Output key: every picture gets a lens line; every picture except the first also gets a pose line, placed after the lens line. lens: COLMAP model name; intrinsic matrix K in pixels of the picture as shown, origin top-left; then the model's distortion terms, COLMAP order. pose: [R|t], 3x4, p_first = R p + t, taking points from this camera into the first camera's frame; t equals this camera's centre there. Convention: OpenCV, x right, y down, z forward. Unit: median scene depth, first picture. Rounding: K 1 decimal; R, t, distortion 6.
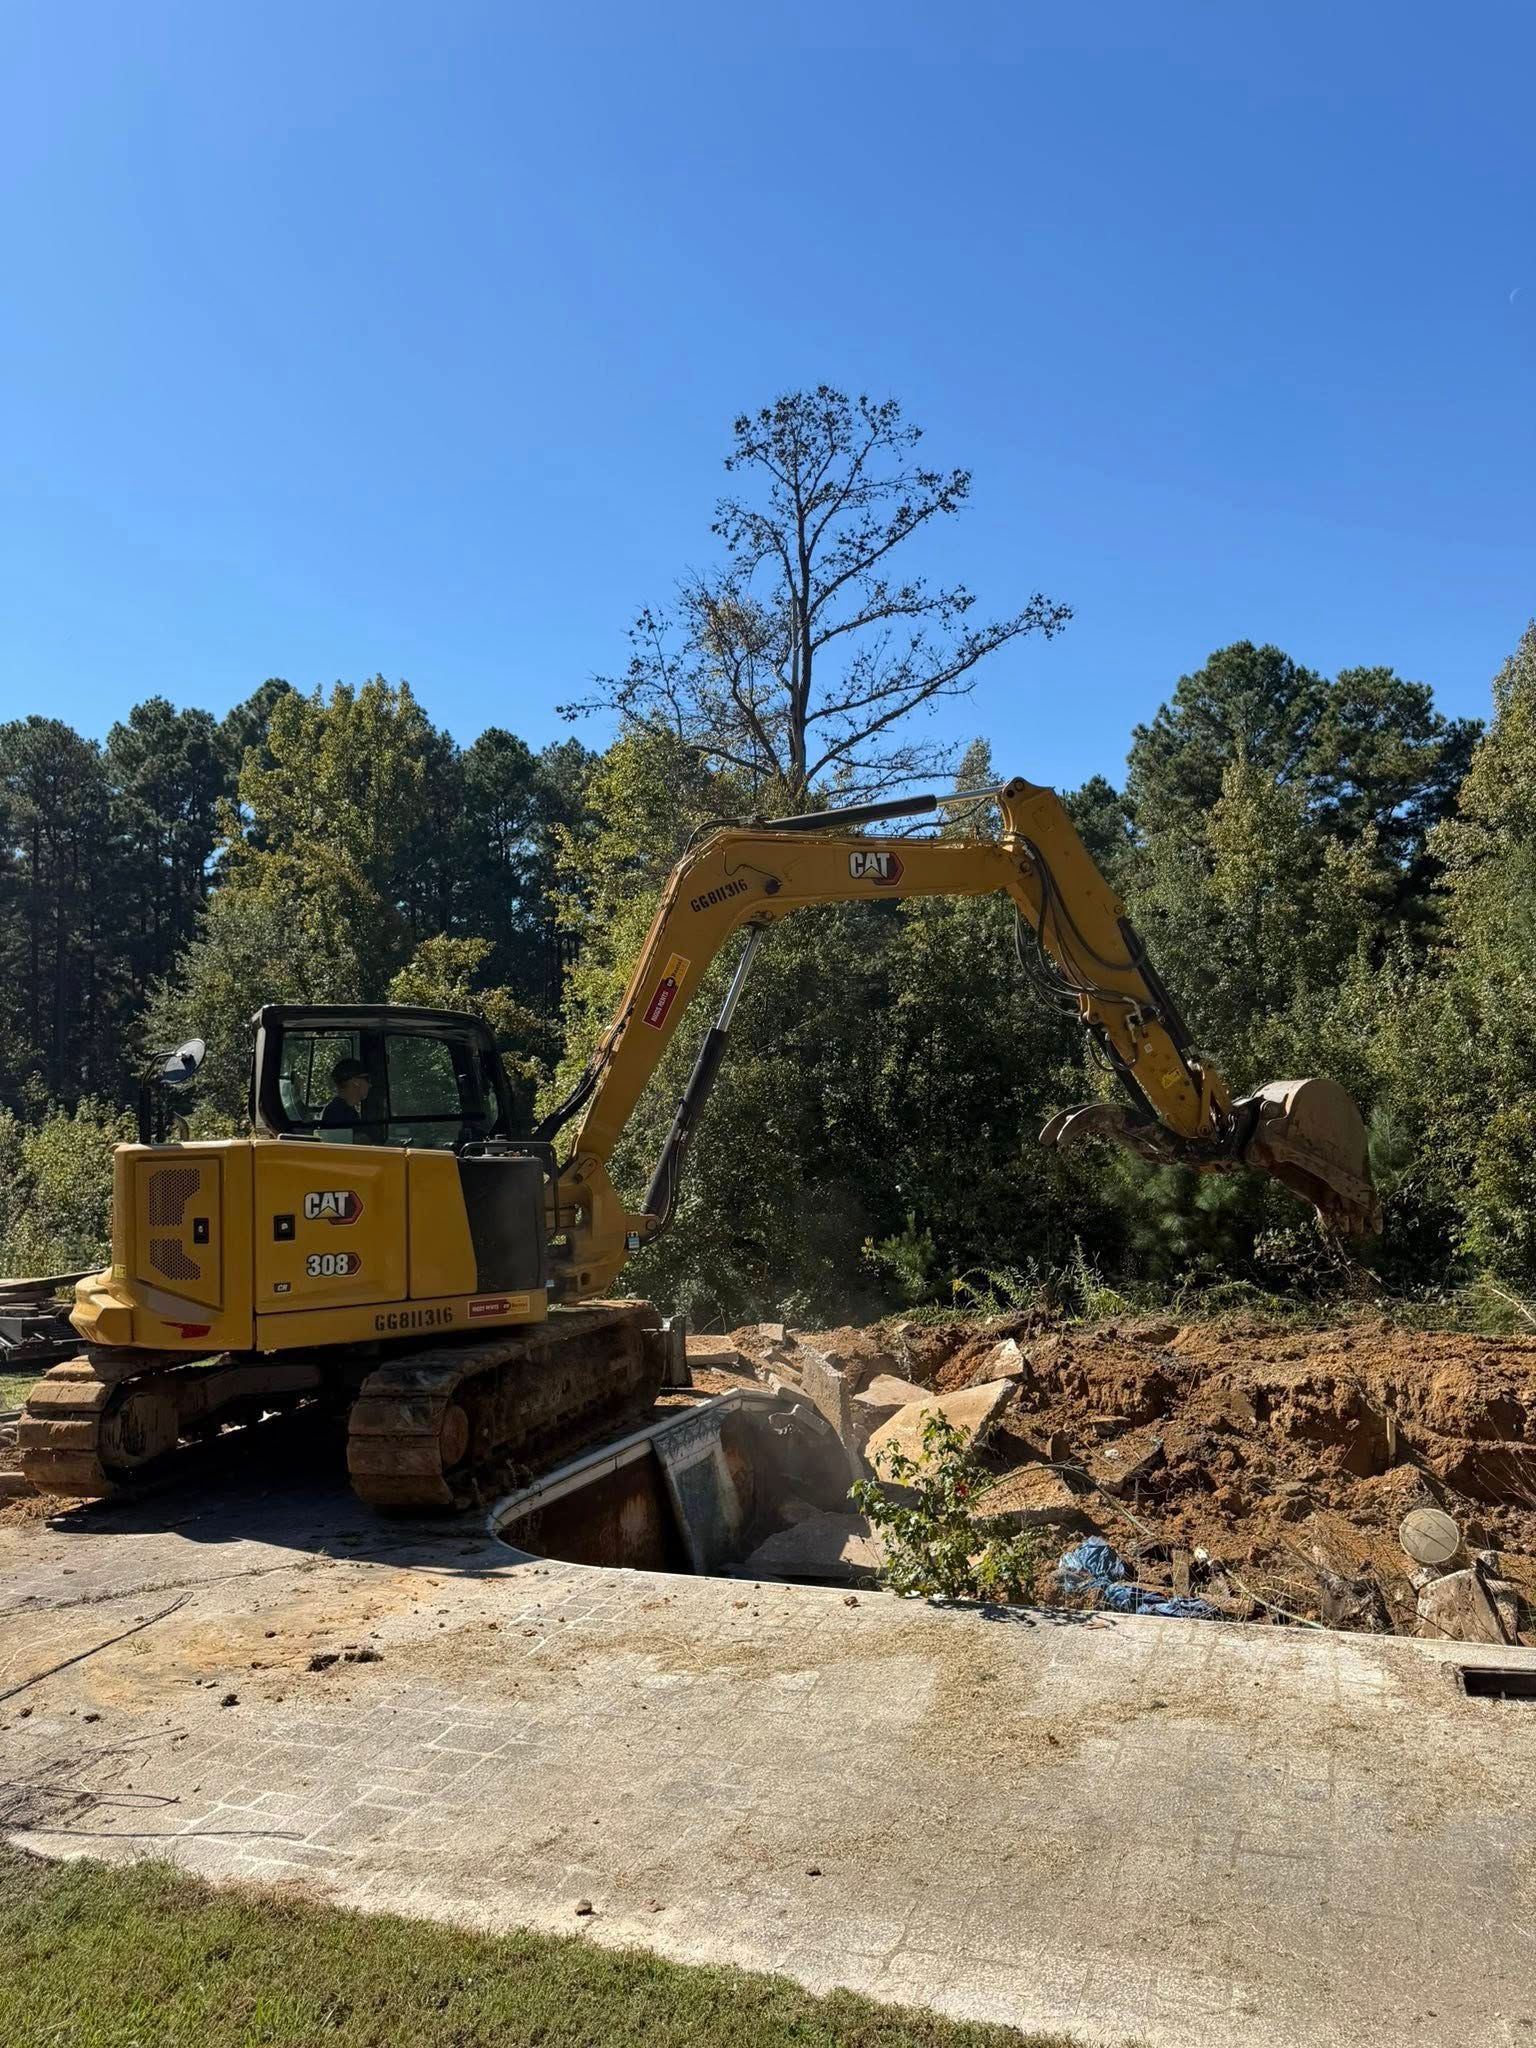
lens RADIAL K [[1370.6, 0, 790.5], [0, 1370.6, 1028.2], [0, 0, 1]] dist [0.026724, -0.091045]
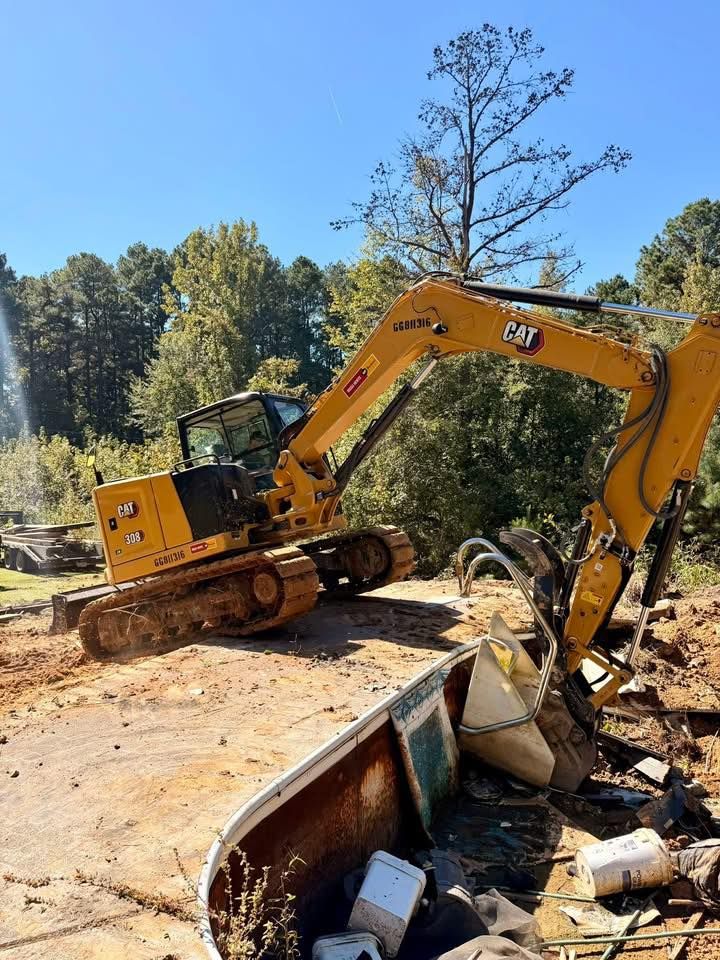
lens RADIAL K [[651.9, 0, 360.0], [0, 651.9, 480.0], [0, 0, 1]] dist [-0.019052, -0.000871]
pose [[0.991953, 0.027559, -0.123571, -0.016279], [-0.014572, 0.994387, 0.104793, 0.014217], [0.125765, -0.102149, 0.986787, 0.124015]]
